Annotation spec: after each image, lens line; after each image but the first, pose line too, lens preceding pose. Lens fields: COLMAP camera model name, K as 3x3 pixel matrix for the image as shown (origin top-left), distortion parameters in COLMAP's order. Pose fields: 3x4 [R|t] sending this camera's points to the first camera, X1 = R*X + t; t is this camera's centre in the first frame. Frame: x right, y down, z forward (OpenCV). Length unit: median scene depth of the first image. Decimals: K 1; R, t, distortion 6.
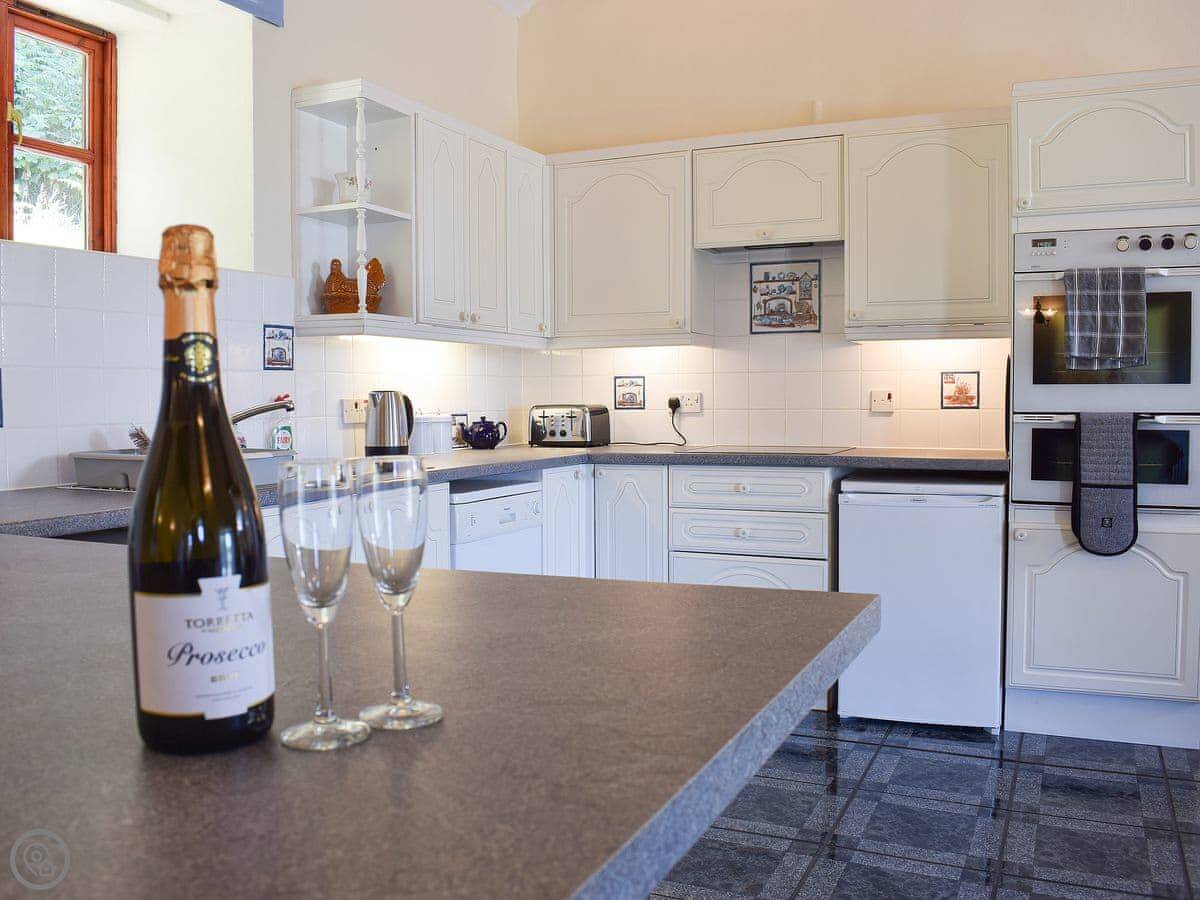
lens RADIAL K [[1085.5, 0, 546.0], [0, 1085.5, 446.9], [0, 0, 1]] dist [-0.075533, -0.009550]
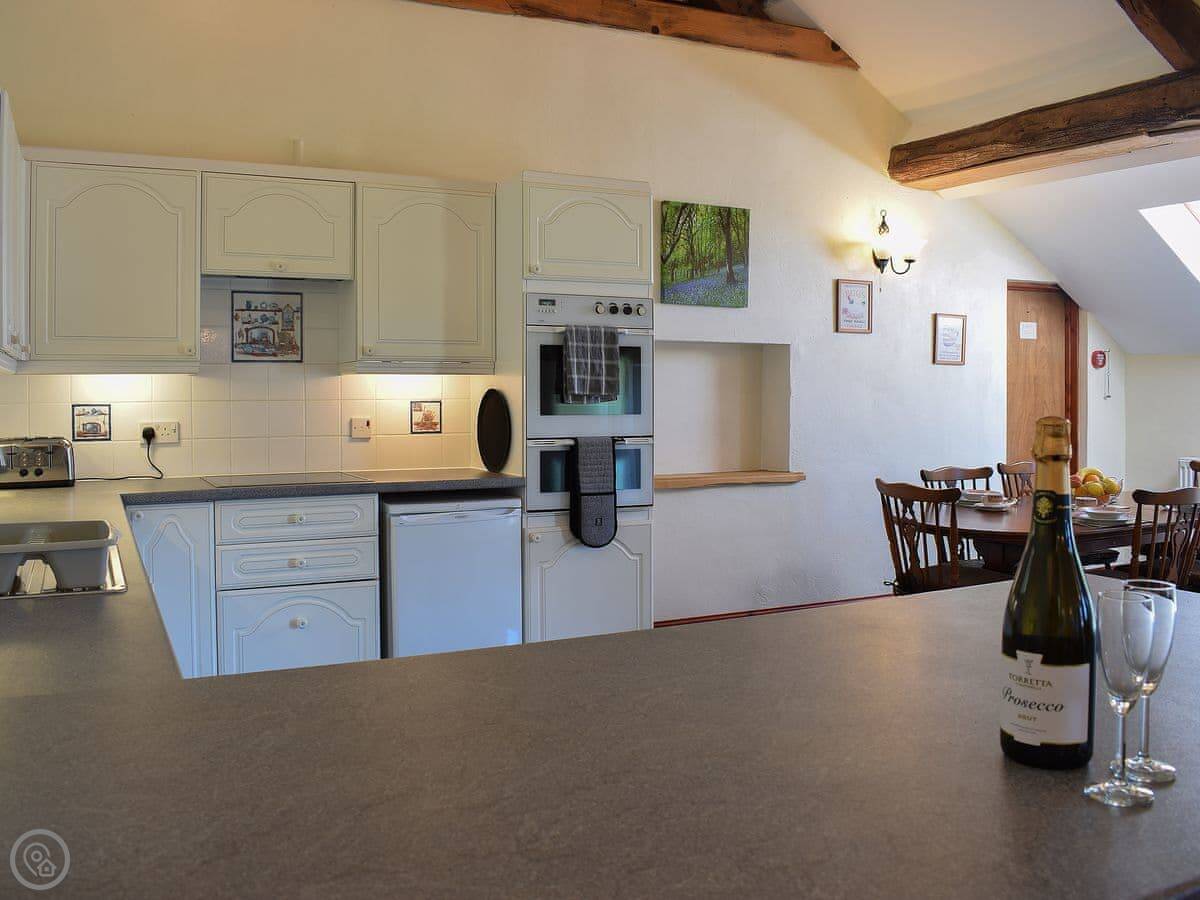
lens RADIAL K [[1068.1, 0, 601.5], [0, 1068.1, 424.8], [0, 0, 1]] dist [-0.101188, 0.003604]
pose [[0.604842, -0.019362, 0.796110, -0.417569], [0.035356, 0.999372, -0.002556, -0.036097], [-0.795560, 0.029693, 0.605147, 0.165678]]
